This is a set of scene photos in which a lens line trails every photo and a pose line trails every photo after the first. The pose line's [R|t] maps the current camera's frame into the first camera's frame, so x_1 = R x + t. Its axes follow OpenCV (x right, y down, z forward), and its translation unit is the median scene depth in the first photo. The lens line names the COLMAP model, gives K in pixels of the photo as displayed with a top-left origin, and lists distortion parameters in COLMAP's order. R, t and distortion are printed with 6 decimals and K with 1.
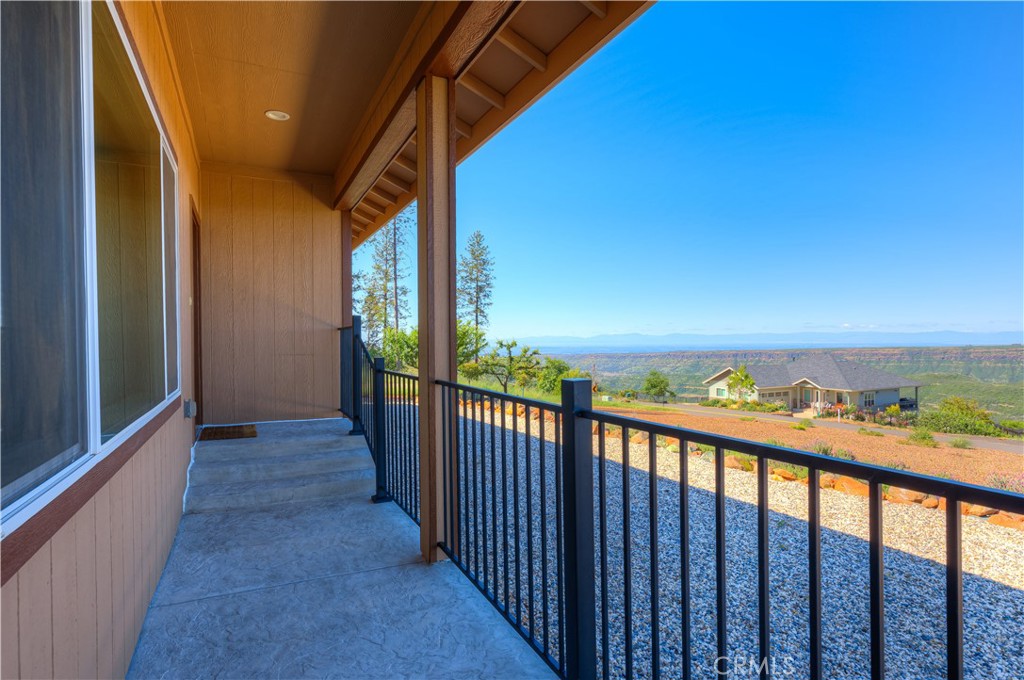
lens RADIAL K [[520.1, 0, 506.6], [0, 520.1, 350.1], [0, 0, 1]] dist [0.006231, -0.000800]
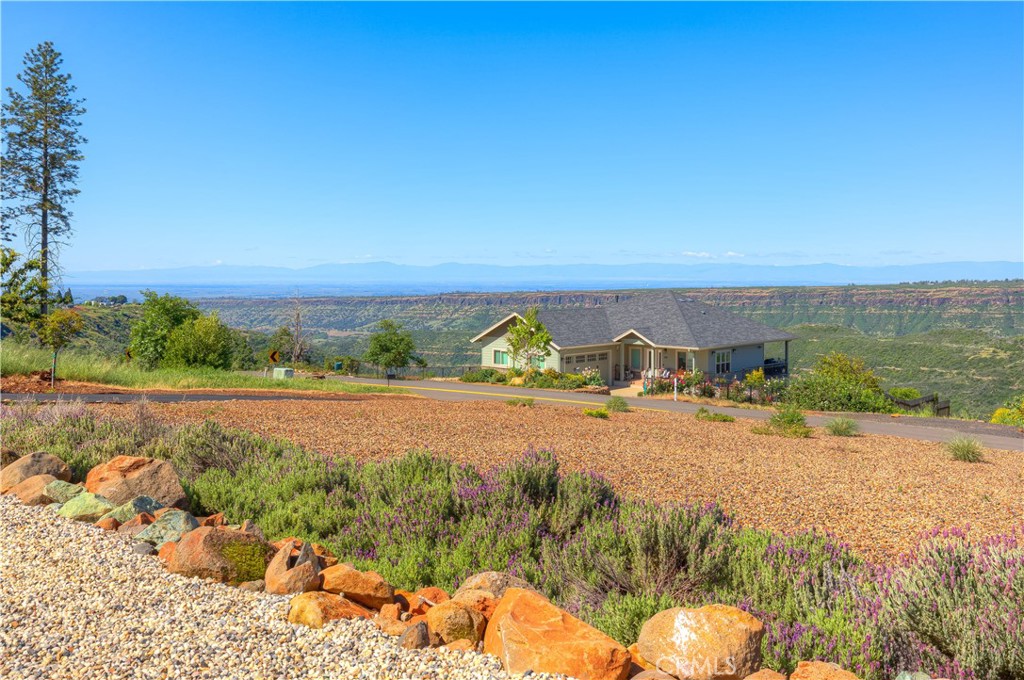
lens RADIAL K [[804.6, 0, 513.7], [0, 804.6, 335.6], [0, 0, 1]] dist [-0.008563, 0.005850]
pose [[0.946013, -0.013983, 0.323828, 0.145777], [0.002222, 0.999325, 0.036658, 0.026418], [-0.324122, -0.033959, 0.945406, 0.172499]]
